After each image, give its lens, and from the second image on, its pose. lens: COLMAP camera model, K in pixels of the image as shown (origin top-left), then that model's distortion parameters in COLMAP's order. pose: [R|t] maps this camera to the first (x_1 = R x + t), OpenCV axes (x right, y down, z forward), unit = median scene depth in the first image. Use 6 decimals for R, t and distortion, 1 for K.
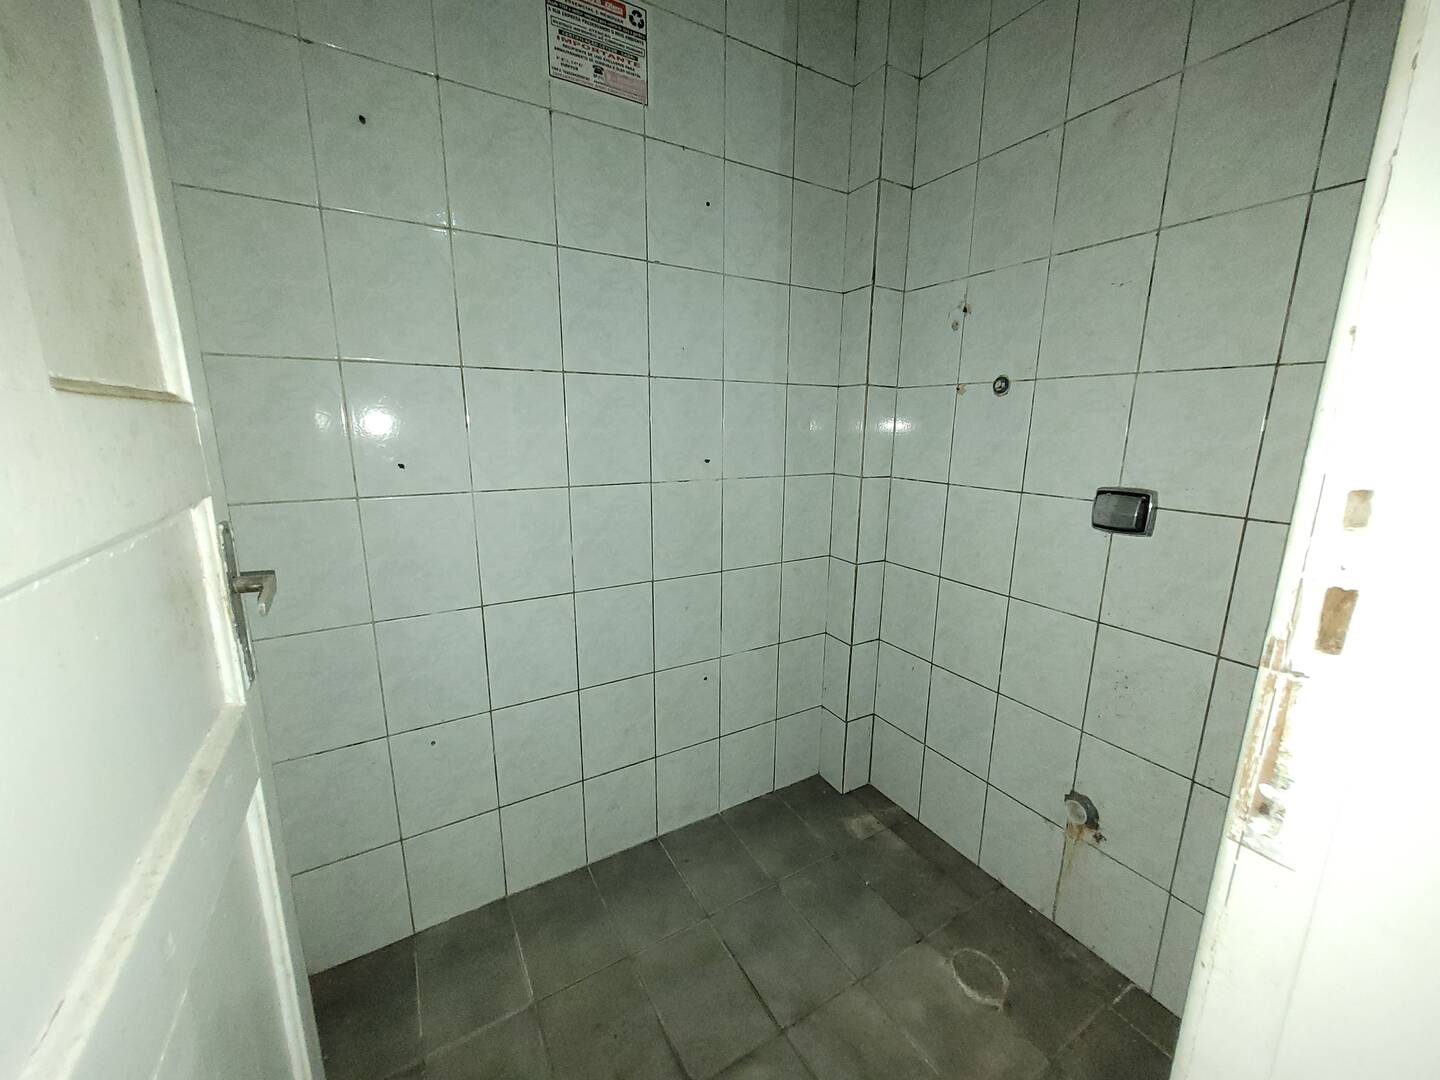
lens RADIAL K [[562.2, 0, 733.5], [0, 562.2, 544.6], [0, 0, 1]] dist [0.000775, -0.000631]
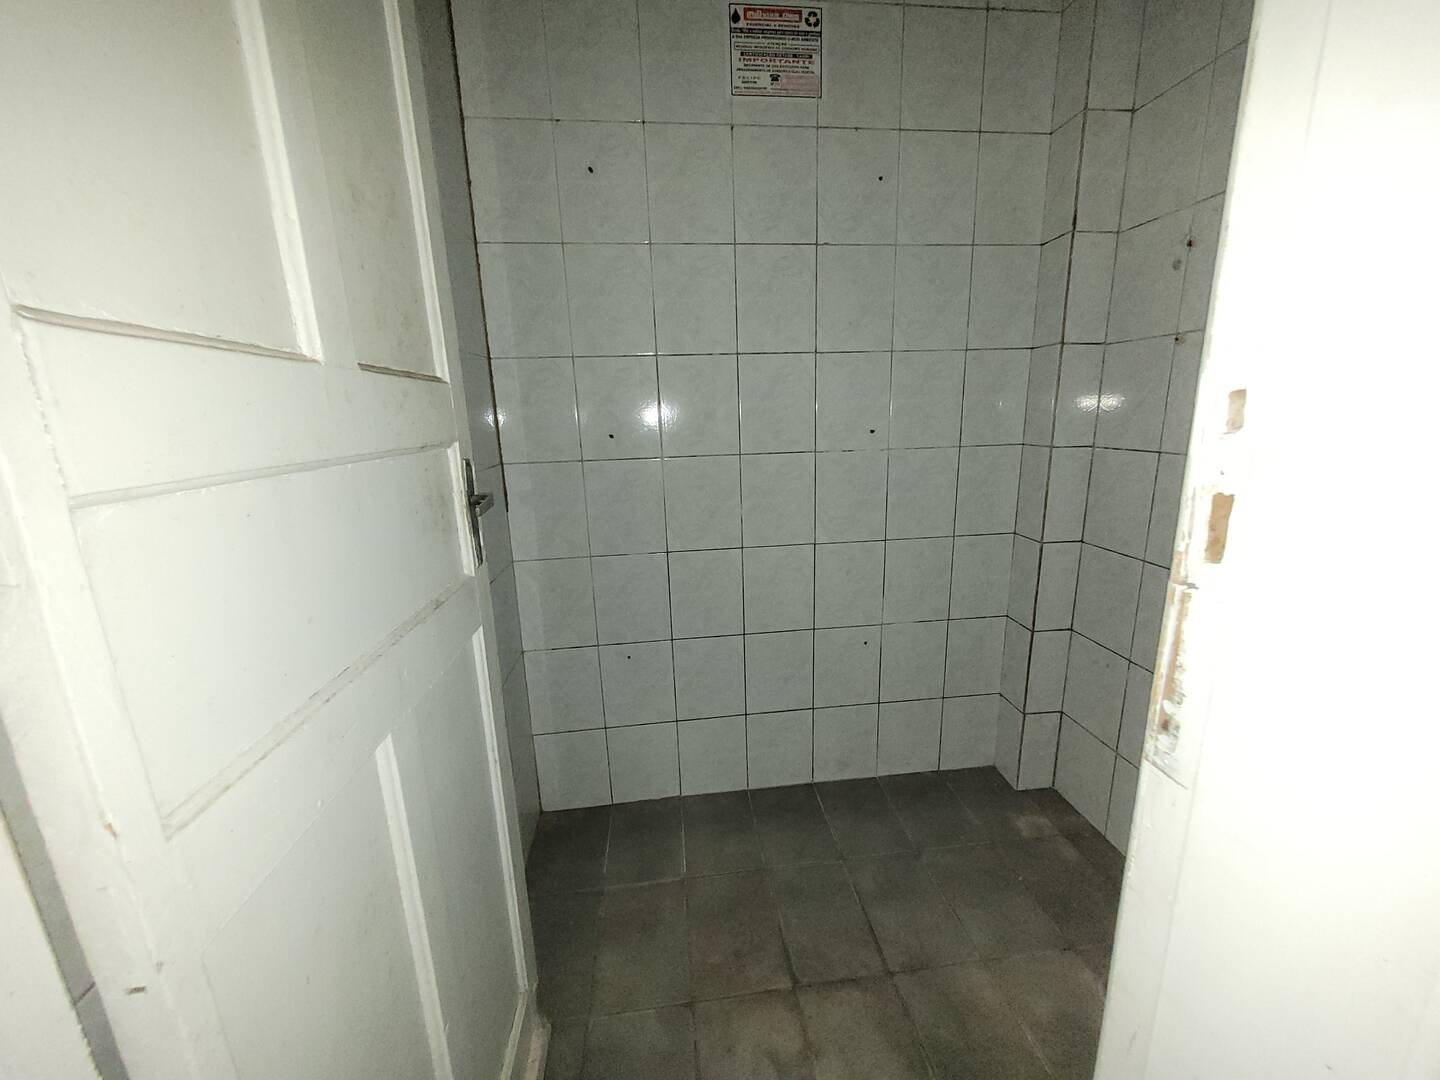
lens RADIAL K [[562.2, 0, 732.6], [0, 562.2, 544.6], [0, 0, 1]] dist [0.000775, -0.000631]
pose [[0.912277, 0.060793, -0.405037, 0.170444], [-0.051303, 0.998095, 0.034257, 0.042456], [0.406348, -0.010472, 0.913658, -0.057613]]
